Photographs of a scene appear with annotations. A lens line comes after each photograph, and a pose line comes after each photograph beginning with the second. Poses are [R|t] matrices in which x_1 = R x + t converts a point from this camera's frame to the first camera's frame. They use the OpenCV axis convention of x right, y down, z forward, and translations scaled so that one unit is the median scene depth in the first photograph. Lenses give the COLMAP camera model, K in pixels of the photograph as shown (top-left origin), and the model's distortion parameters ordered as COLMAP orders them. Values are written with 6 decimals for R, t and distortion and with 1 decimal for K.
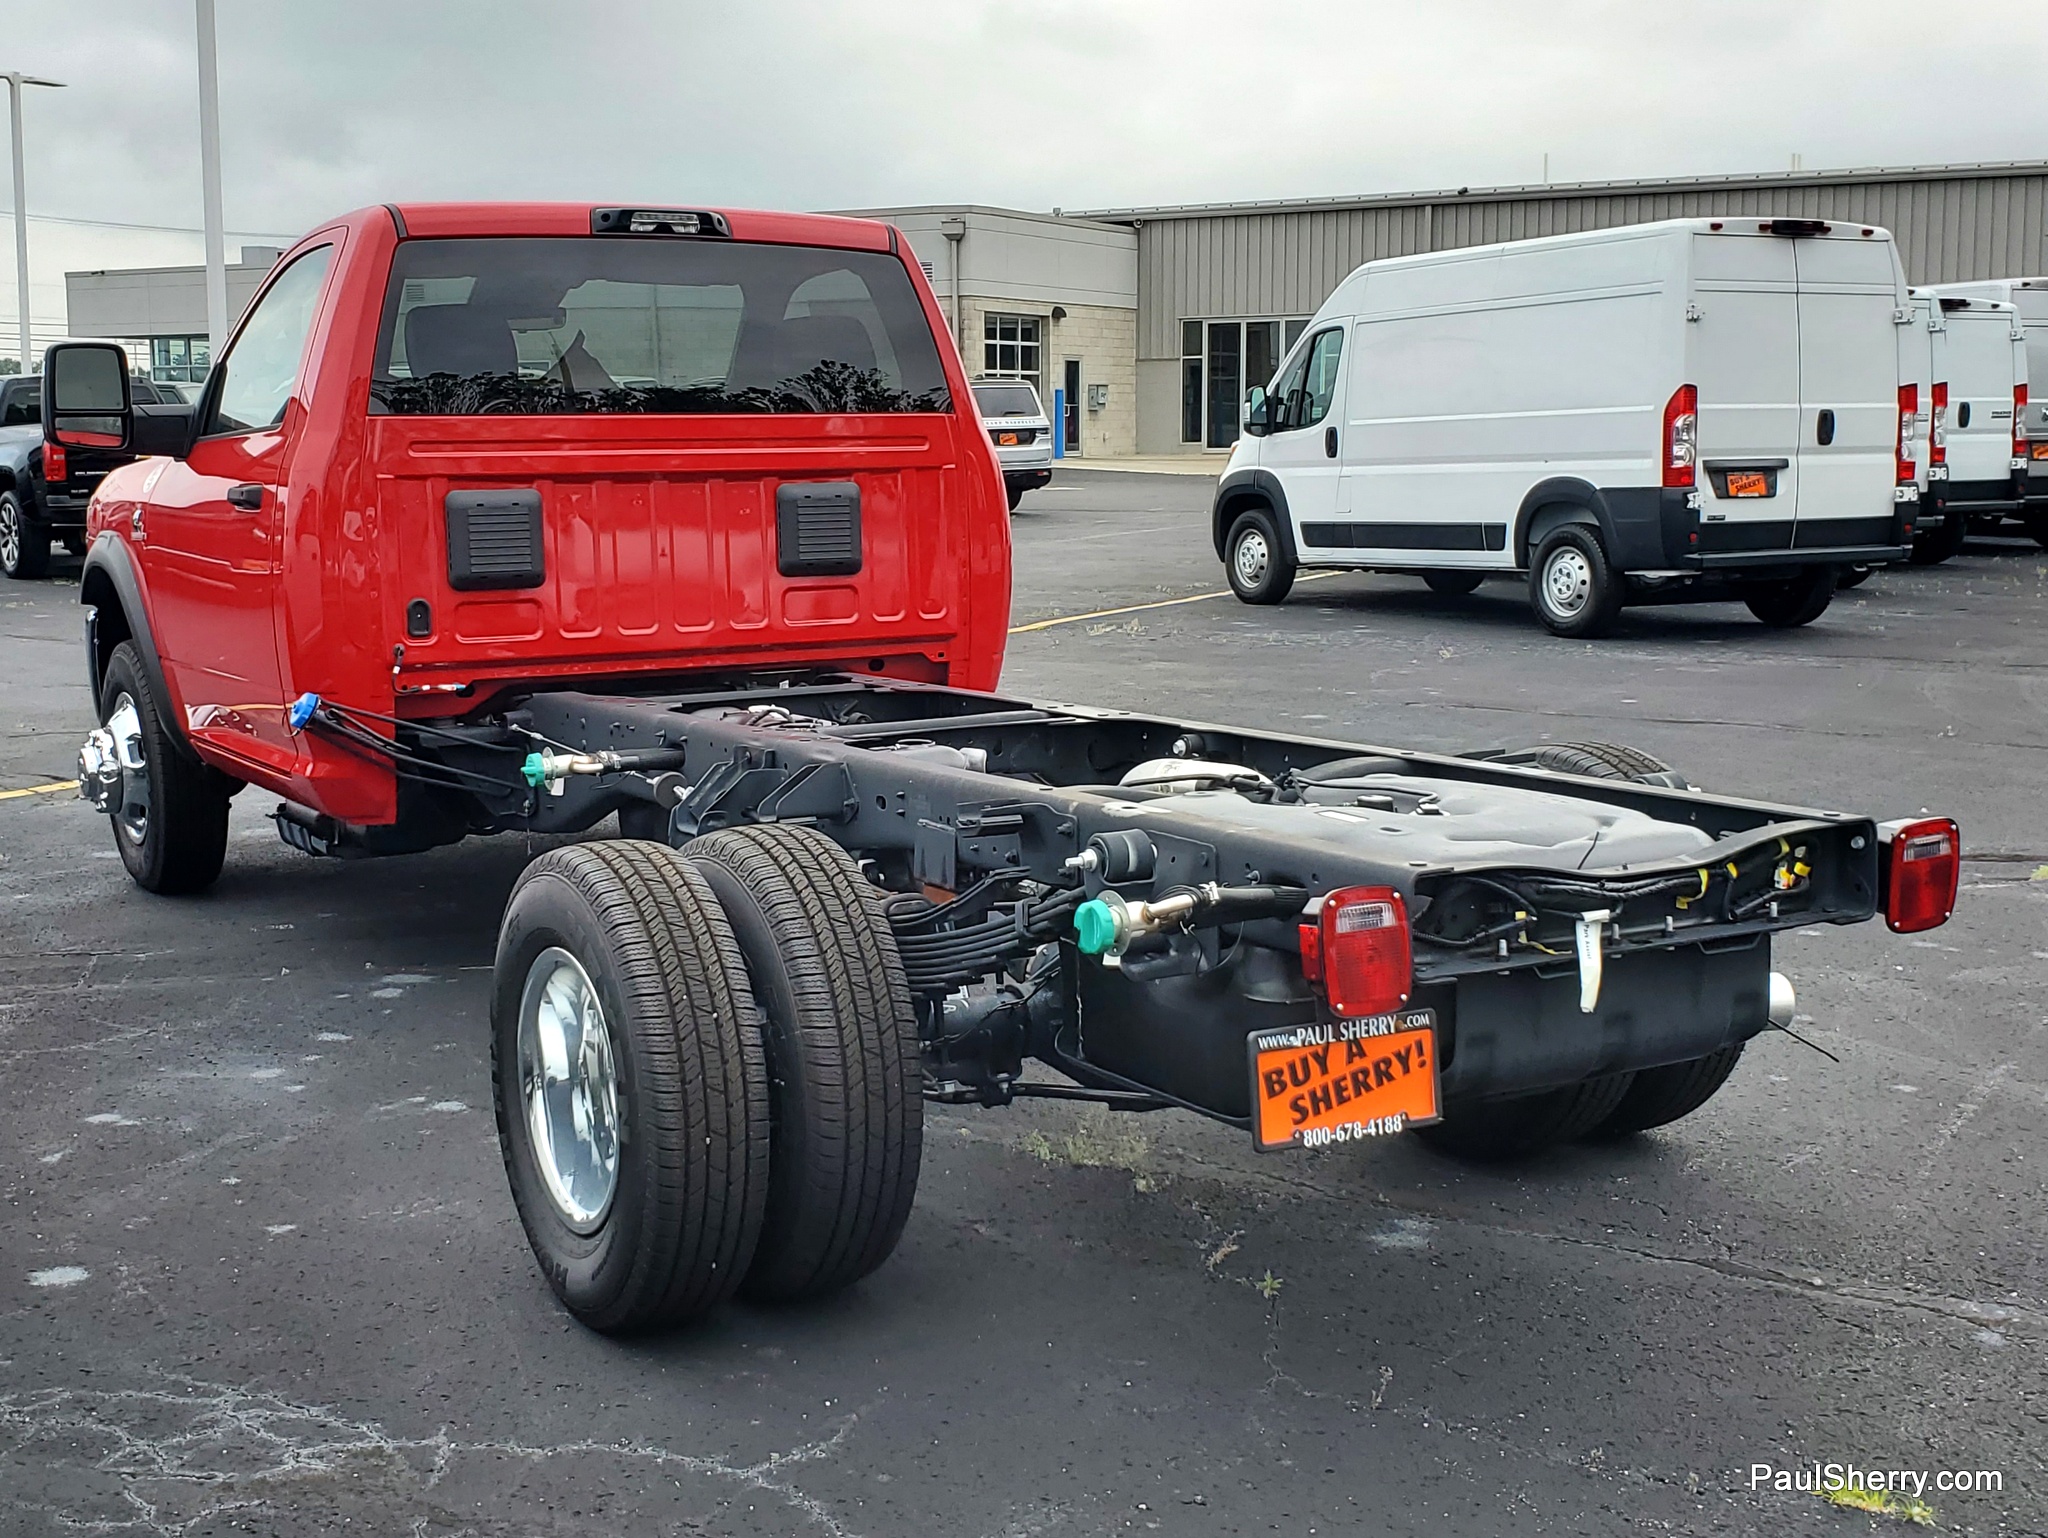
lens RADIAL K [[2653.1, 0, 999.0], [0, 2653.1, 788.1], [0, 0, 1]] dist [0.316542, -1.343482]
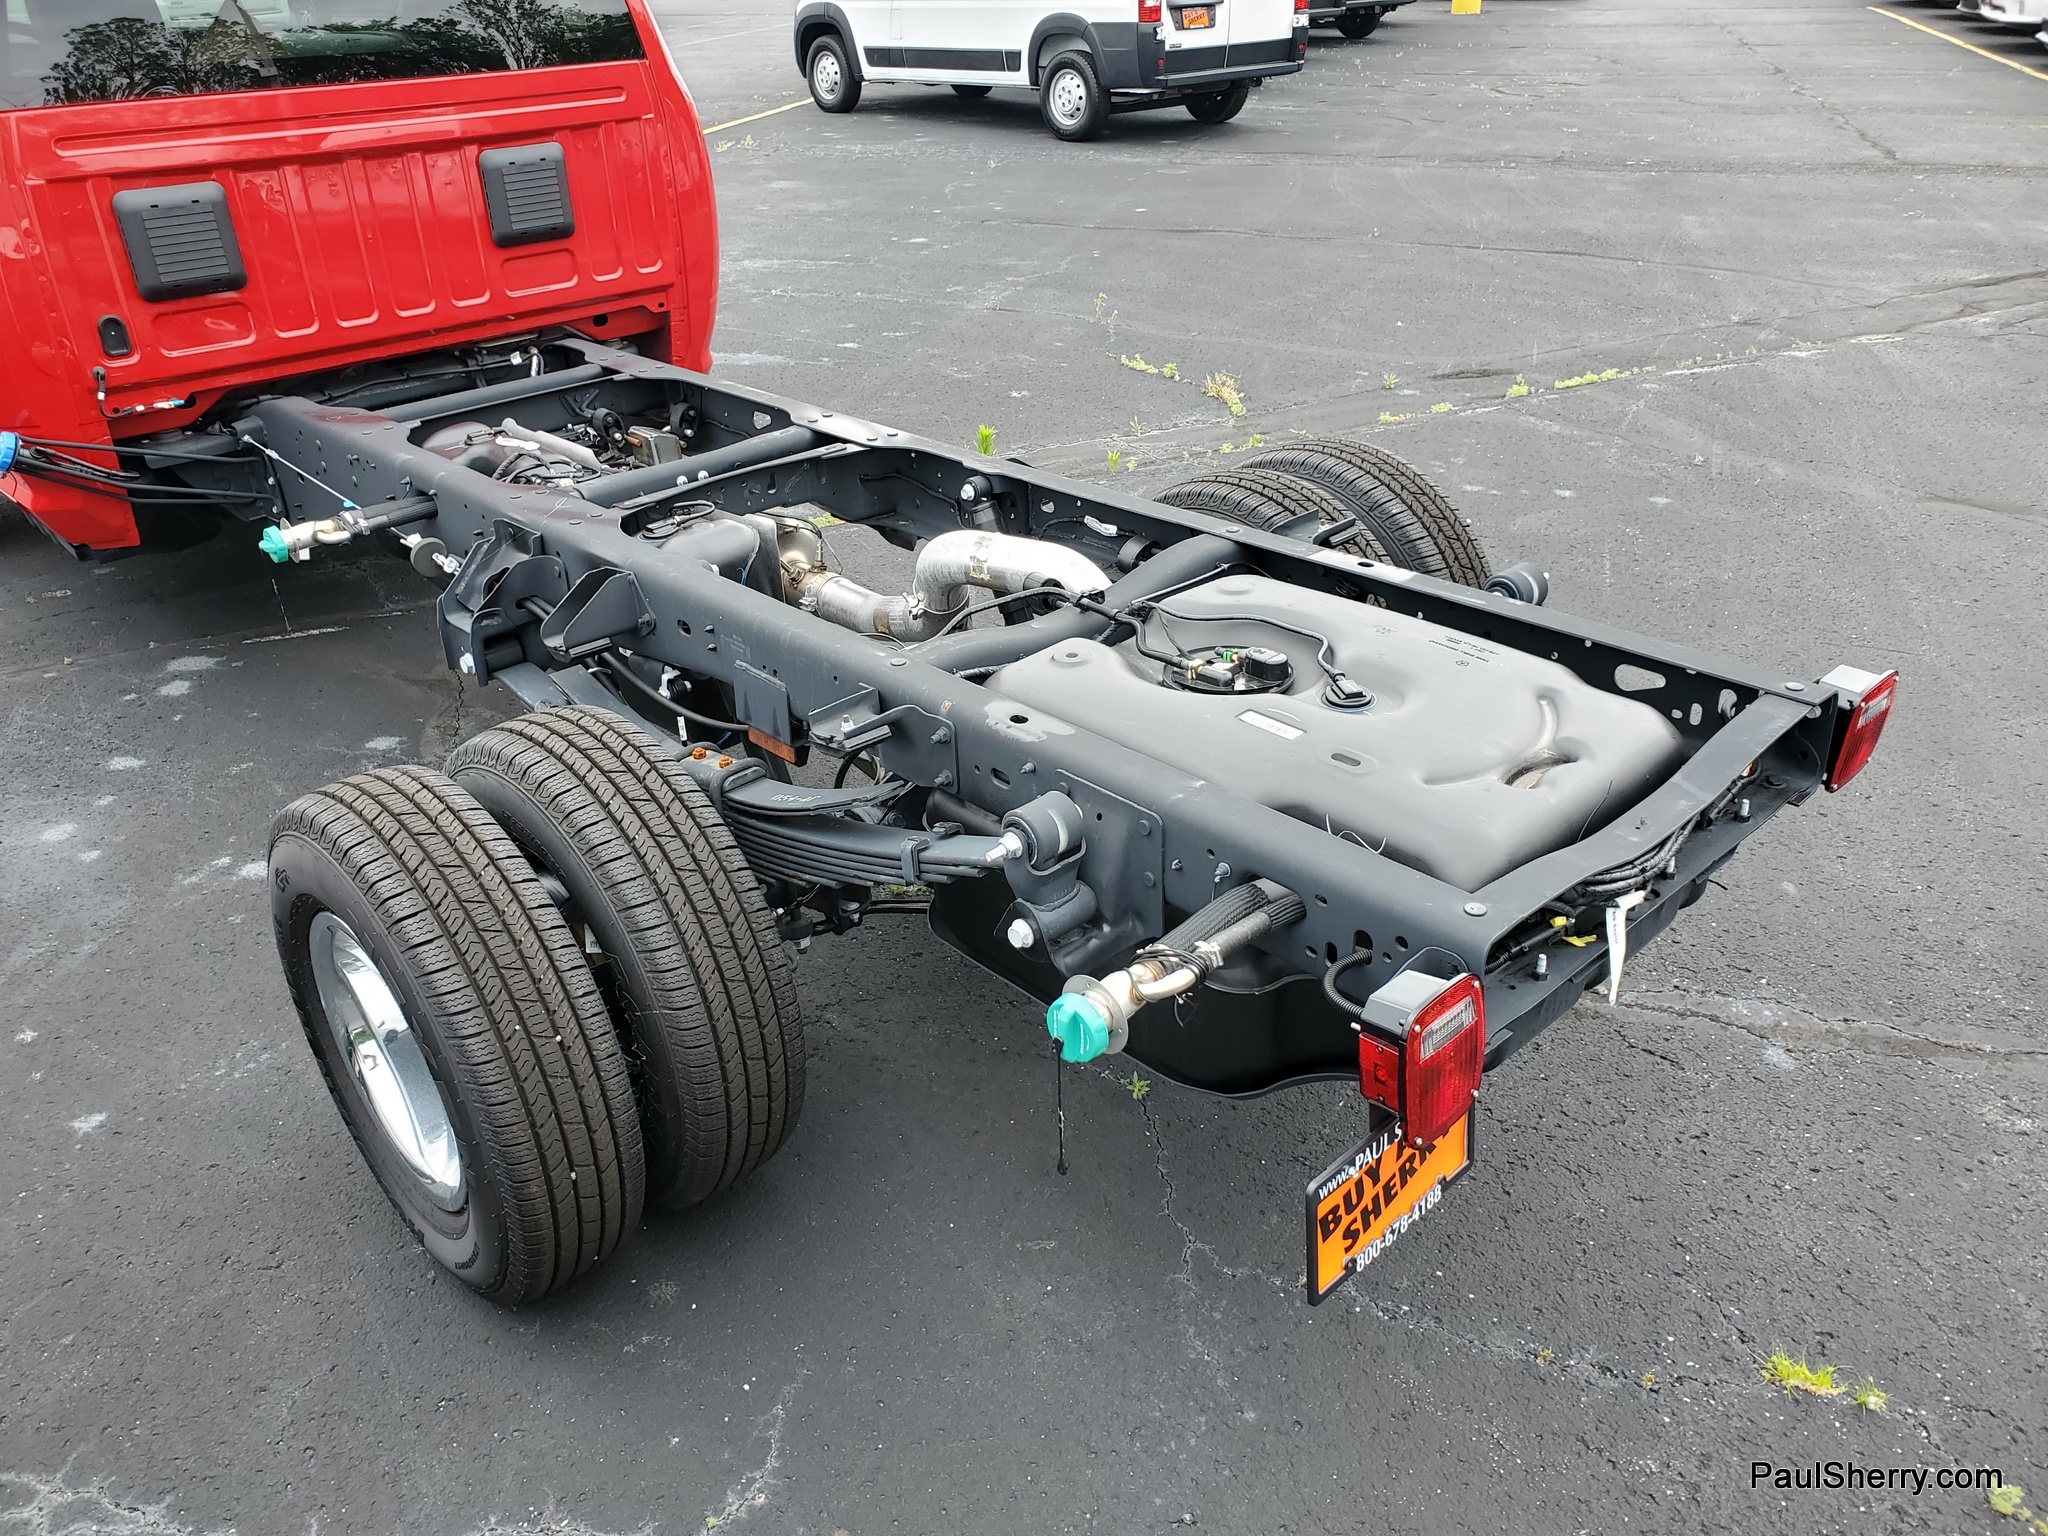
lens RADIAL K [[1602.4, 0, 1024.0], [0, 1602.4, 768.0], [0, 0, 1]] dist [0.013734, 0.016964]
pose [[0.971780, -0.122390, 0.201652, -0.036504], [0.045189, 0.935623, 0.350095, -0.105028], [-0.231519, -0.331103, 0.914751, 0.349089]]
